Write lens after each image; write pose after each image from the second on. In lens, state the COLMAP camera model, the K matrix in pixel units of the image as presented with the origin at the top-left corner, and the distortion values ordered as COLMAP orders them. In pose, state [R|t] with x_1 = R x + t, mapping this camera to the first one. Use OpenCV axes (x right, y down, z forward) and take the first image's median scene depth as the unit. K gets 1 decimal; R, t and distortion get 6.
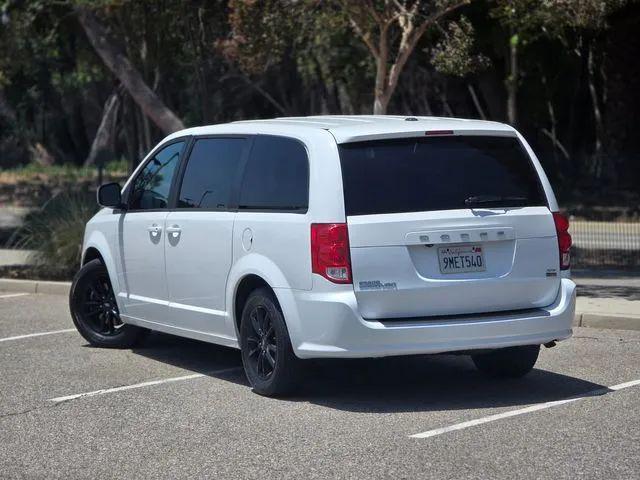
lens RADIAL K [[2145.8, 0, 320.0], [0, 2145.8, 240.0], [0, 0, 1]] dist [0.183536, 1.421965]
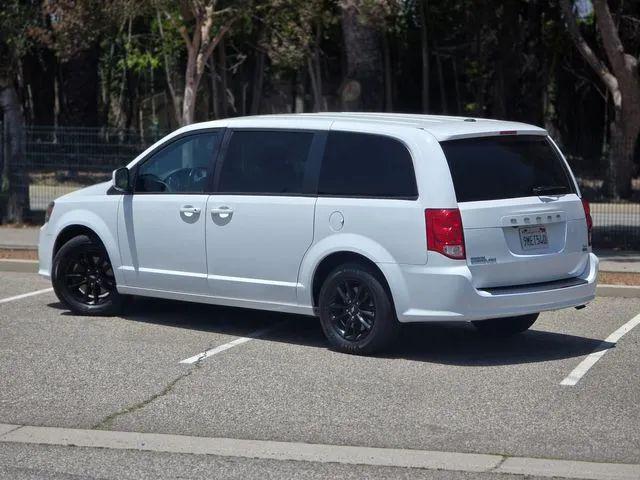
lens RADIAL K [[2145.8, 0, 320.0], [0, 2145.8, 240.0], [0, 0, 1]] dist [0.183536, 1.421965]
pose [[0.933400, -0.006209, 0.358783, -0.478005], [-0.001491, 0.999775, 0.021178, -0.015254], [-0.358833, -0.020303, 0.933181, -0.087453]]
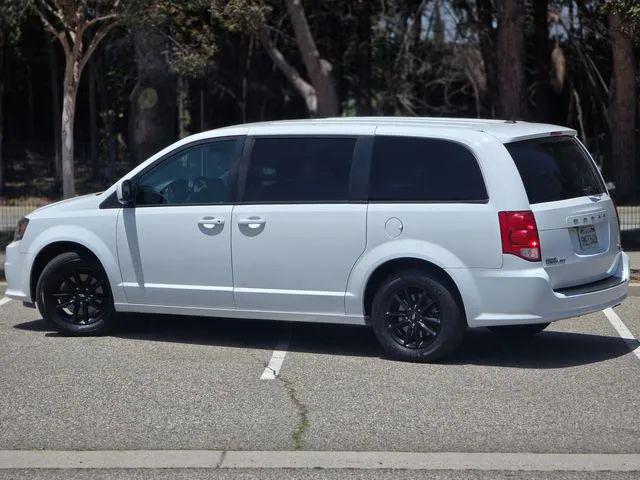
lens RADIAL K [[2145.8, 0, 320.0], [0, 2145.8, 240.0], [0, 0, 1]] dist [0.183536, 1.421965]
pose [[0.822054, -0.035086, 0.568328, -0.743261], [0.028458, 0.999384, 0.020536, -0.018892], [-0.568698, -0.000708, 0.822546, 0.085889]]
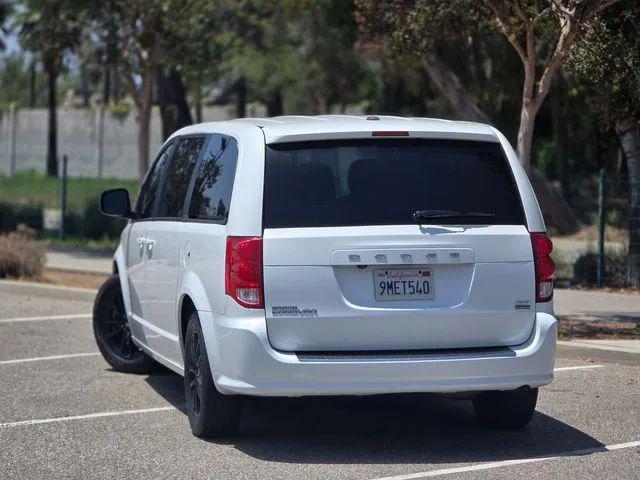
lens RADIAL K [[2145.8, 0, 320.0], [0, 2145.8, 240.0], [0, 0, 1]] dist [0.183536, 1.421965]
pose [[0.976944, 0.030345, -0.211328, 0.209142], [-0.033002, 0.999414, -0.009053, 0.000274], [0.210929, 0.015819, 0.977373, 0.171429]]
